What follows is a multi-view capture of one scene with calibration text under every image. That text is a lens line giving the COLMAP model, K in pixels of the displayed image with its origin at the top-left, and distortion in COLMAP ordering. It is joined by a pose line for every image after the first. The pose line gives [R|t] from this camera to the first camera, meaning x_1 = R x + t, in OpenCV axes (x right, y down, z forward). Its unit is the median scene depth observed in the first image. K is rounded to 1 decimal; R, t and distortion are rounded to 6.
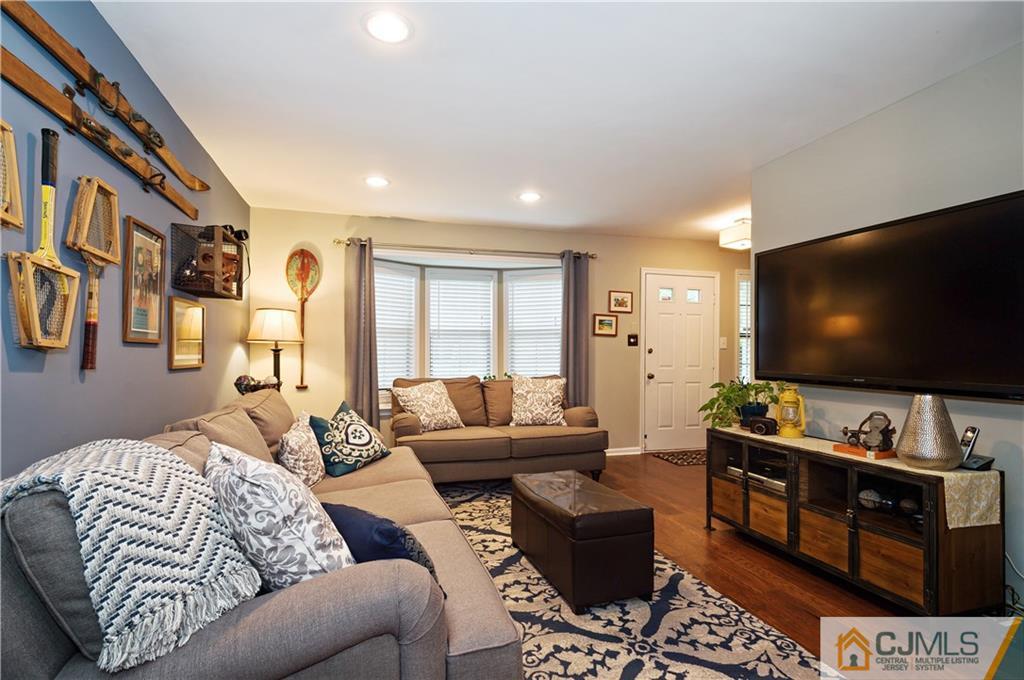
lens RADIAL K [[489.6, 0, 504.6], [0, 489.6, 352.3], [0, 0, 1]] dist [0.014252, 0.000140]
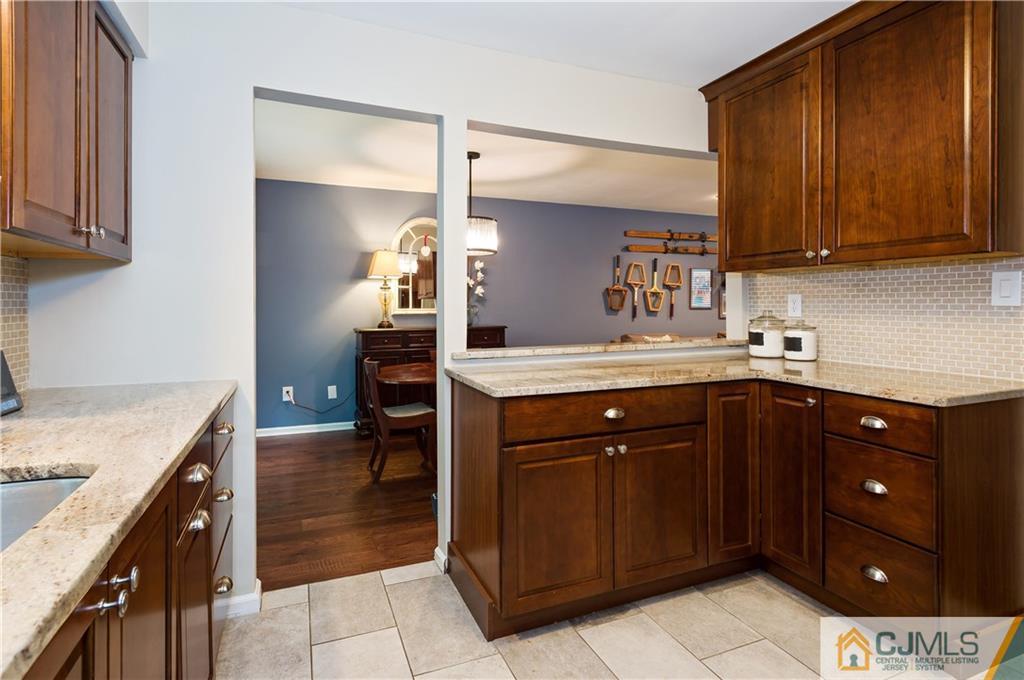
lens RADIAL K [[522.1, 0, 512.5], [0, 522.1, 306.8], [0, 0, 1]] dist [-0.000118, -0.000250]
pose [[0.114969, -0.002332, -0.993366, 1.214892], [0.002809, 0.999994, -0.002022, -0.014597], [0.993365, -0.002558, 0.114975, -0.254035]]
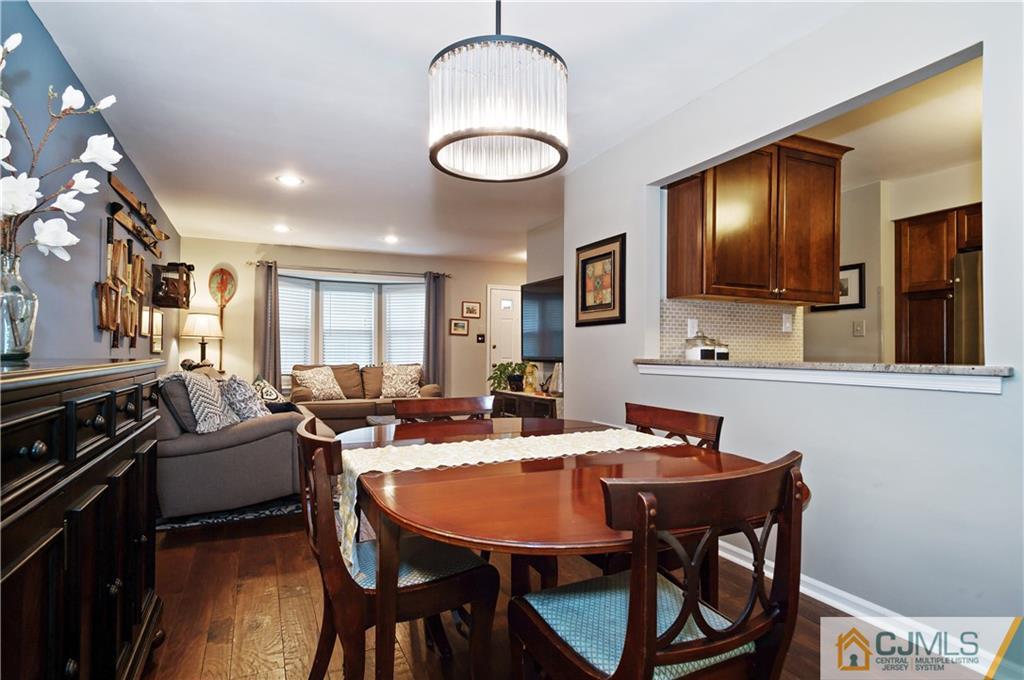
lens RADIAL K [[535.8, 0, 506.0], [0, 535.8, 349.5], [0, 0, 1]] dist [0.017884, -0.000447]
pose [[0.988761, 0.002871, 0.149481, 0.147642], [-0.001420, 0.999951, -0.009812, 0.026277], [-0.149501, 0.009489, 0.988716, -0.617328]]
